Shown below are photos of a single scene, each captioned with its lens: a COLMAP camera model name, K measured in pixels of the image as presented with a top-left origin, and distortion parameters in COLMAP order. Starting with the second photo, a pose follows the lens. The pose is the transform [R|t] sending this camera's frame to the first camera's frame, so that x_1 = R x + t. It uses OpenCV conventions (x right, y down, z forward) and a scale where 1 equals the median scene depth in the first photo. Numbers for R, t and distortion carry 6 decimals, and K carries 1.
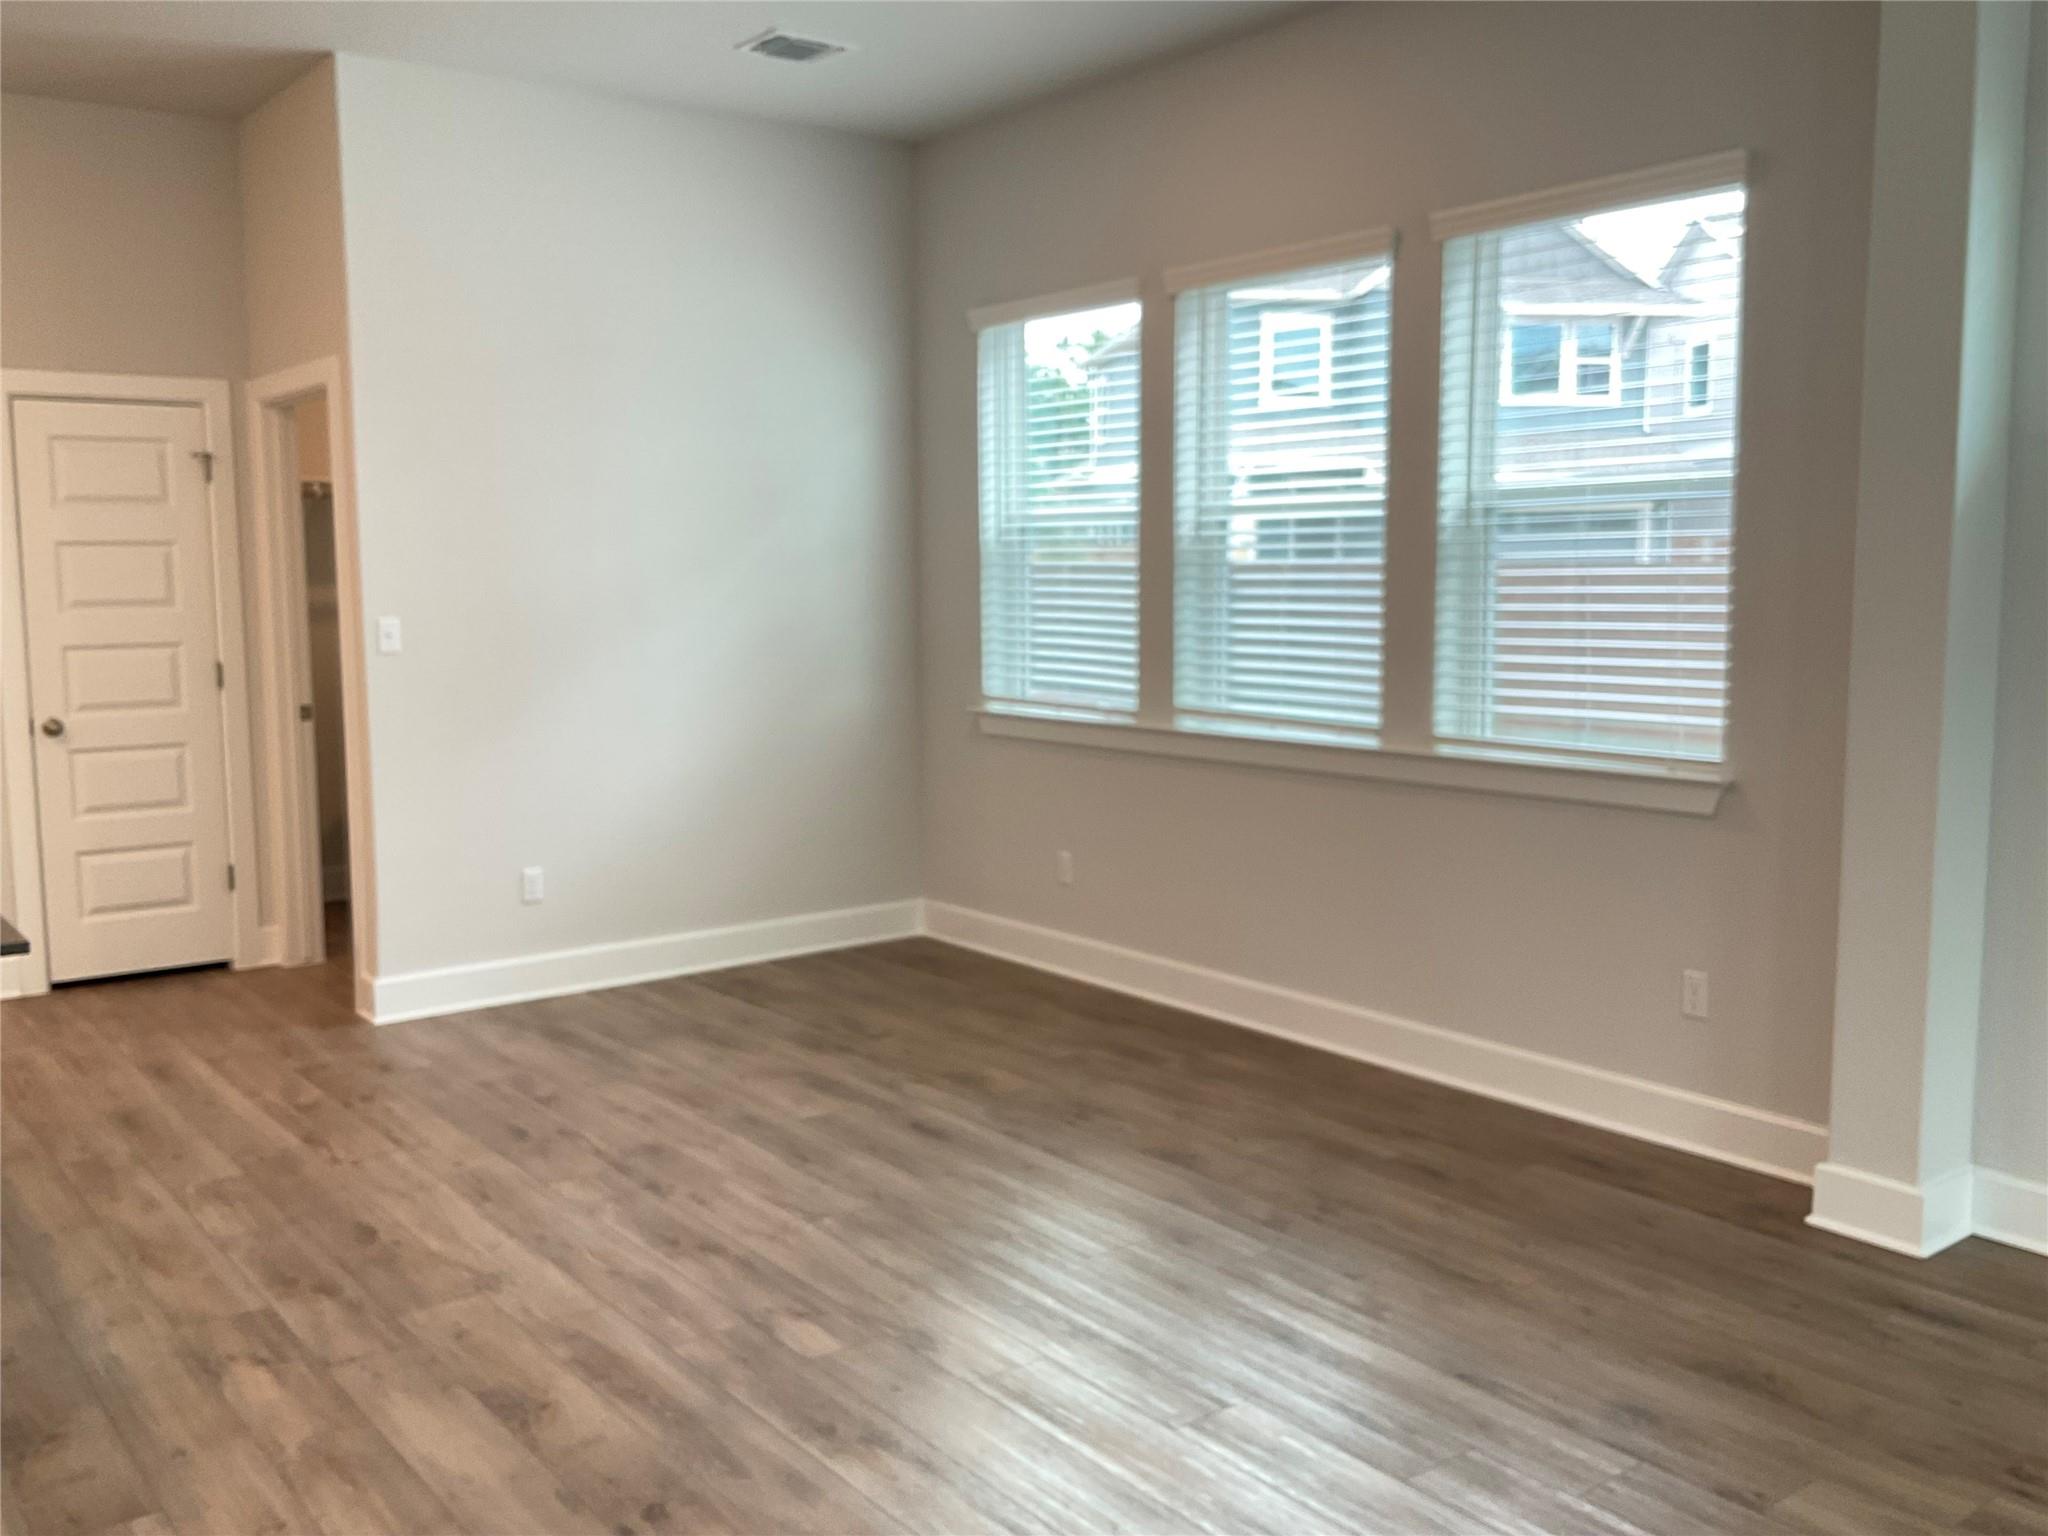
lens RADIAL K [[1782.5, 0, 1037.7], [0, 1782.5, 769.4], [0, 0, 1]] dist [0.108036, -0.032481]
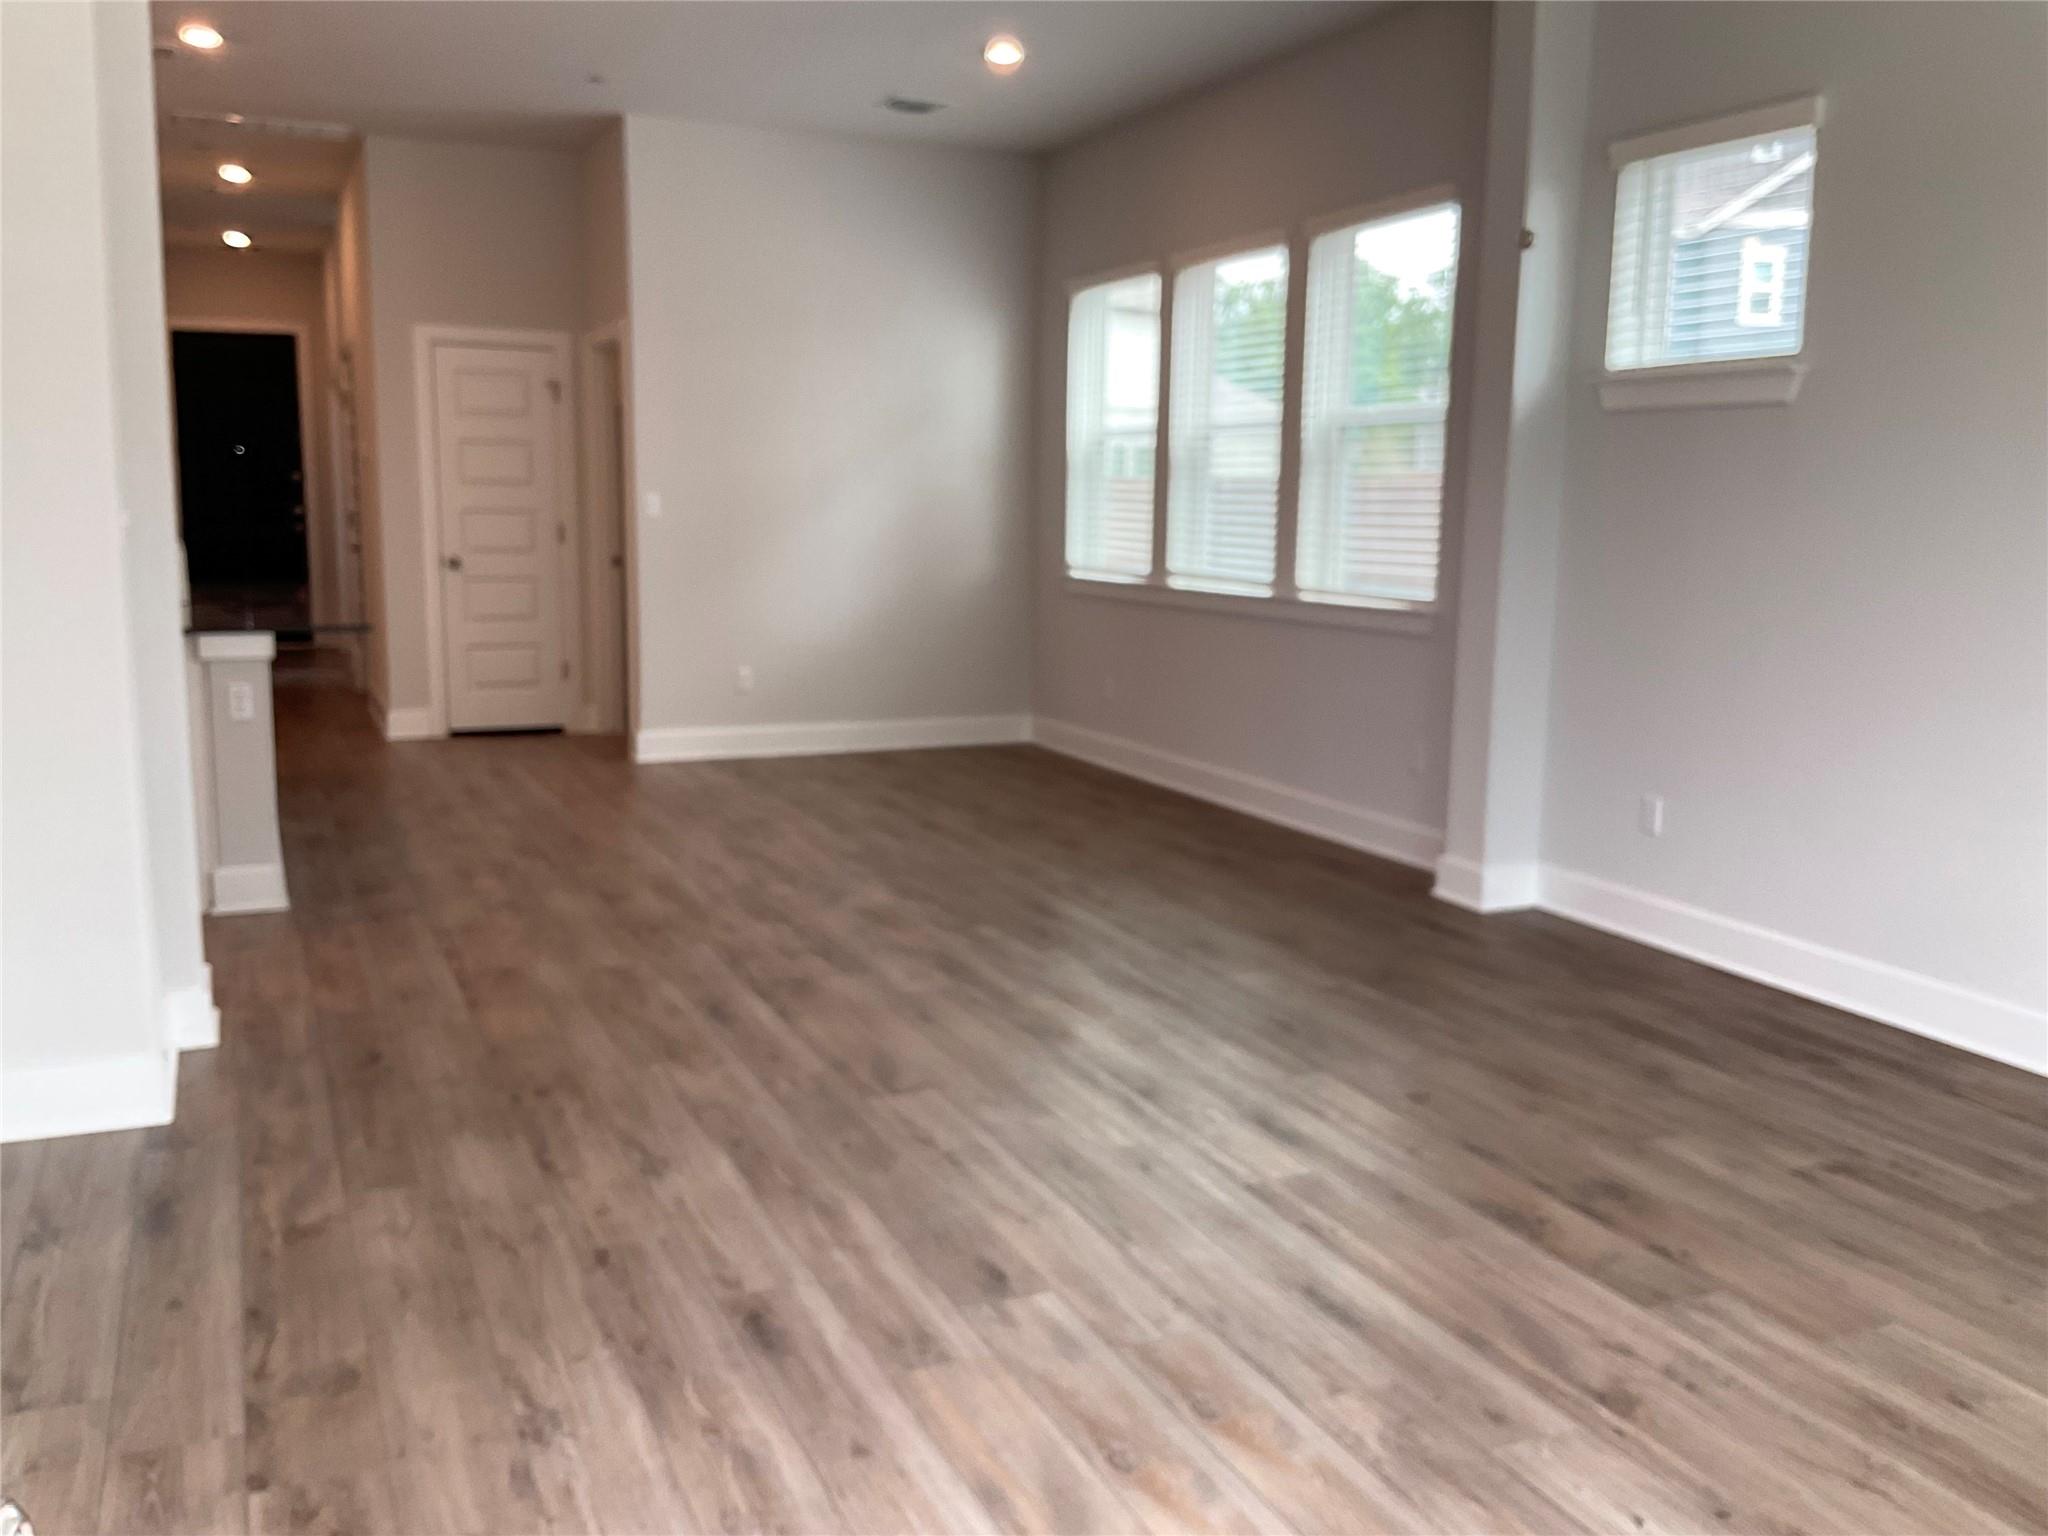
lens RADIAL K [[1724.0, 0, 1046.2], [0, 1724.0, 748.2], [0, 0, 1]] dist [0.049968, -0.085910]
pose [[0.978166, 0.046363, -0.202586, 0.280930], [-0.035906, 0.997841, 0.054993, 0.038048], [0.204699, -0.046518, 0.977719, -0.371750]]
